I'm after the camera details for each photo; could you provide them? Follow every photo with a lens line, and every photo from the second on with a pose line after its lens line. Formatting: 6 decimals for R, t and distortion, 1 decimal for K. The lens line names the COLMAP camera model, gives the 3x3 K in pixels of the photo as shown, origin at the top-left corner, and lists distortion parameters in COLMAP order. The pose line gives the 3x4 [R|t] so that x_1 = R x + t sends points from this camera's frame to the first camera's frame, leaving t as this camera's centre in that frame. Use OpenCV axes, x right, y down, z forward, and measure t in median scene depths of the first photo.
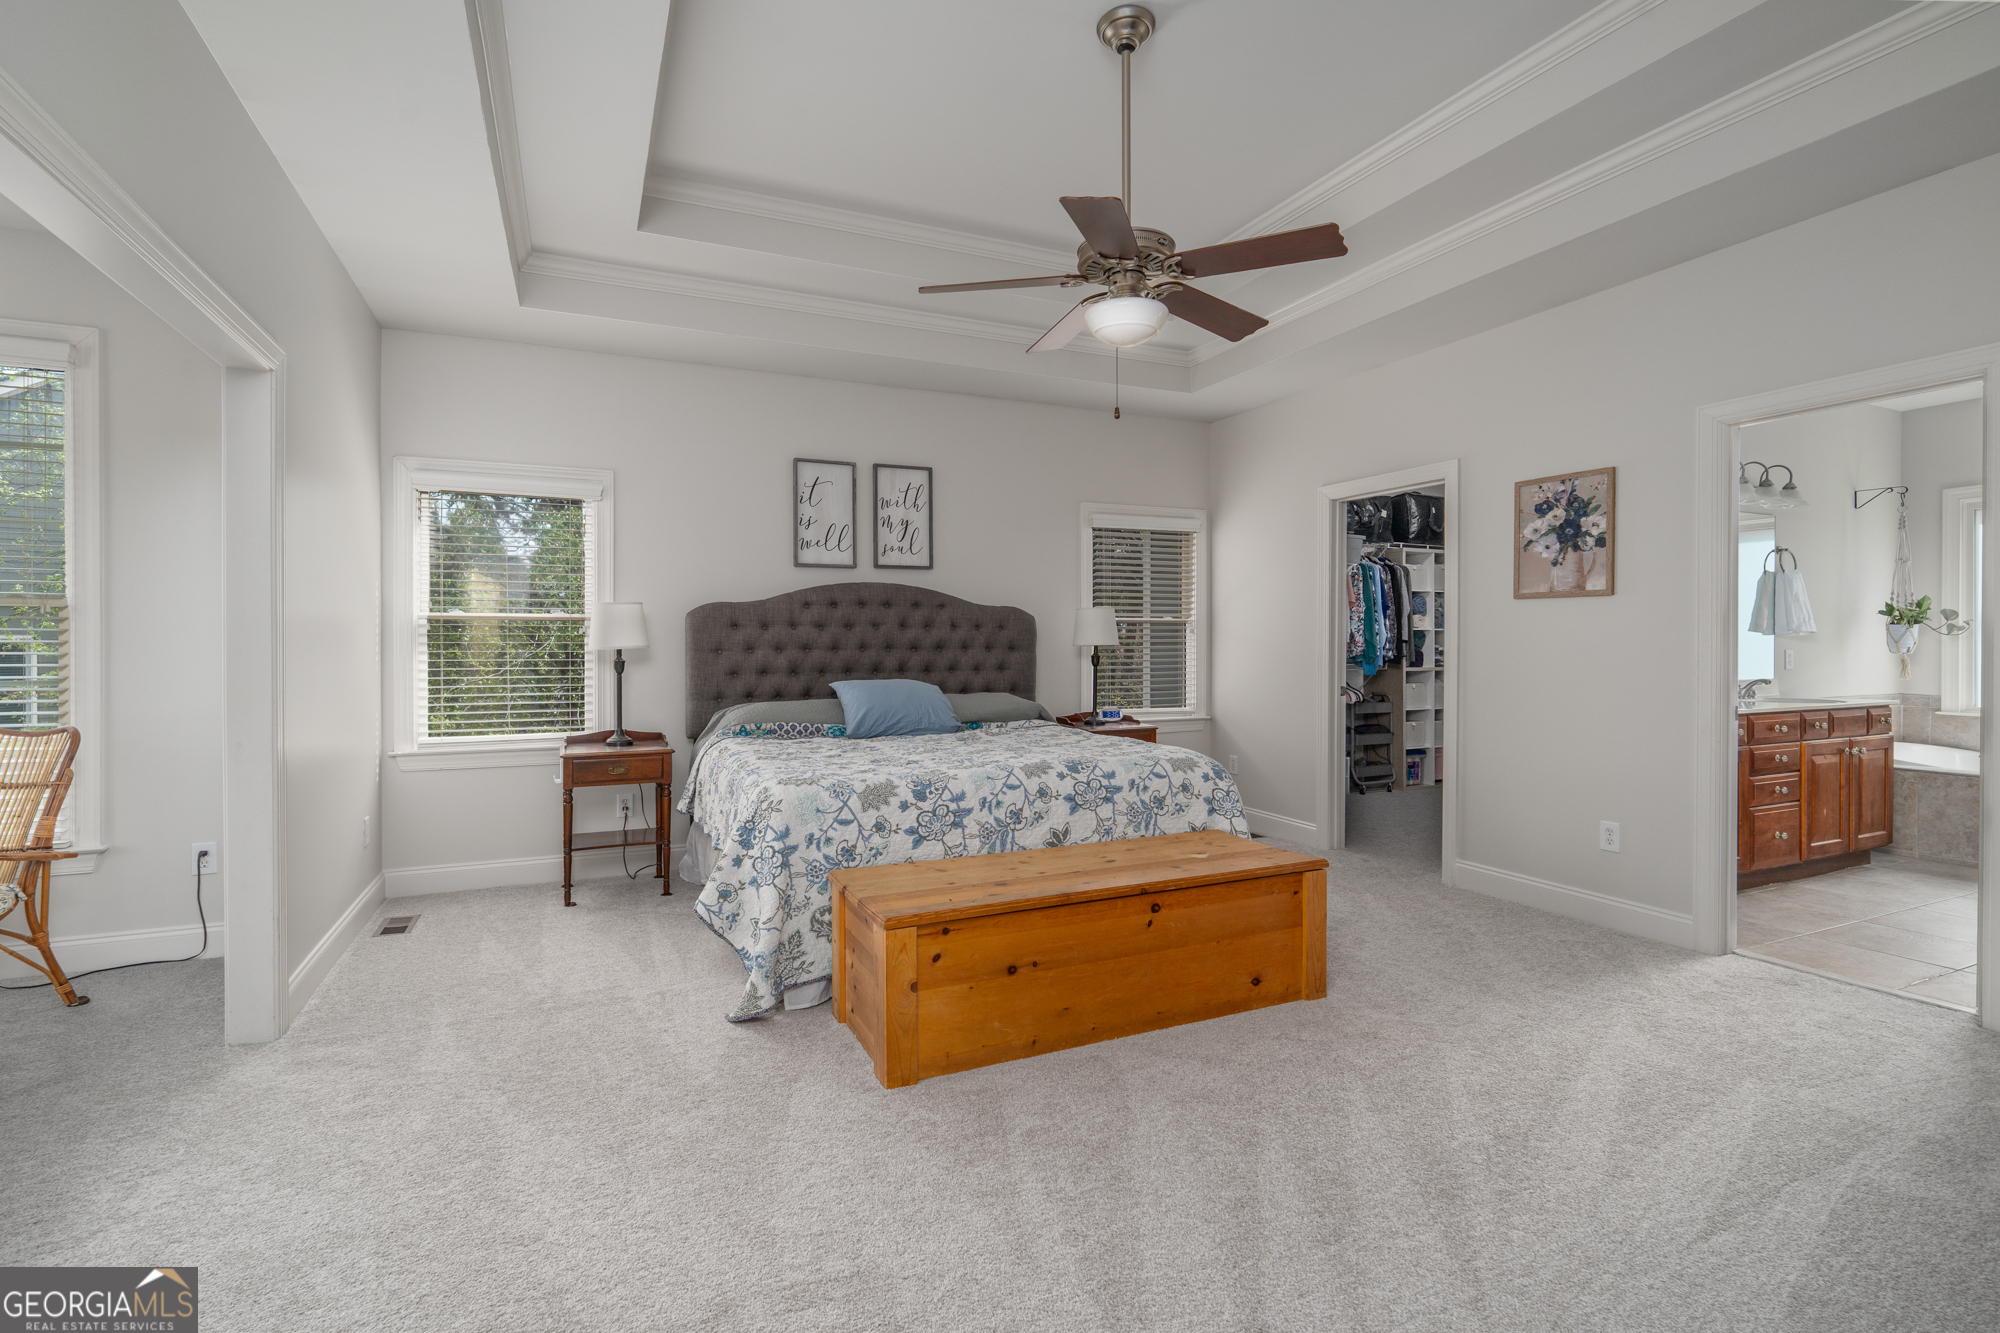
lens RADIAL K [[896.2, 0, 996.6], [0, 896.2, 652.9], [0, 0, 1]] dist [0.000125, 0.000077]
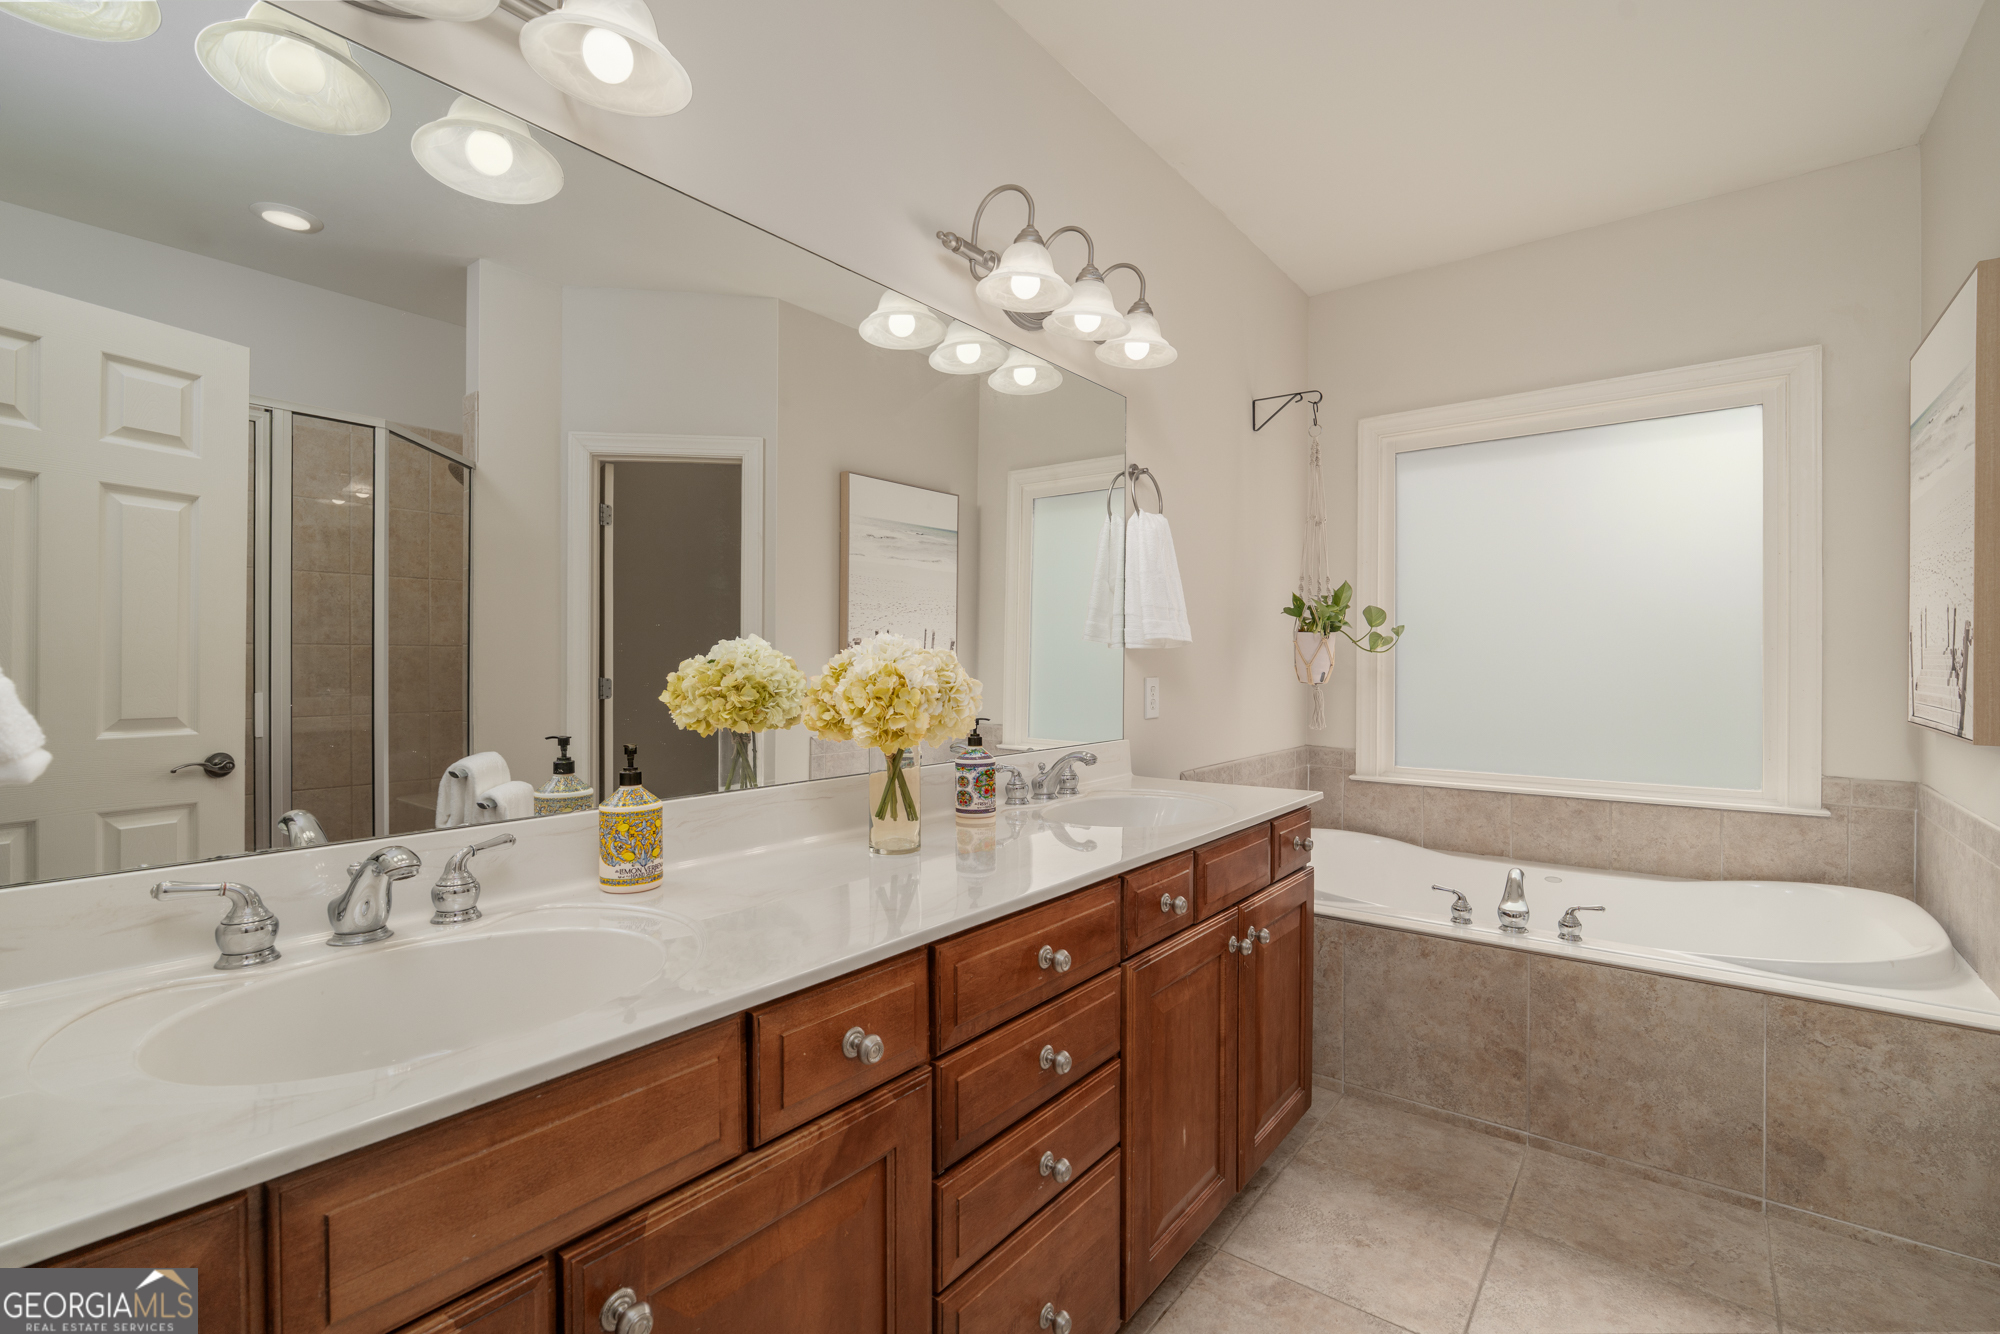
lens RADIAL K [[896.2, 0, 1000.6], [0, 896.2, 668.9], [0, 0, 1]] dist [0.000125, 0.000077]
pose [[0.883616, 0.002987, 0.468202, 0.855356], [-0.003818, 0.999992, 0.000825, -0.012652], [-0.468196, -0.002517, 0.883621, 0.889178]]
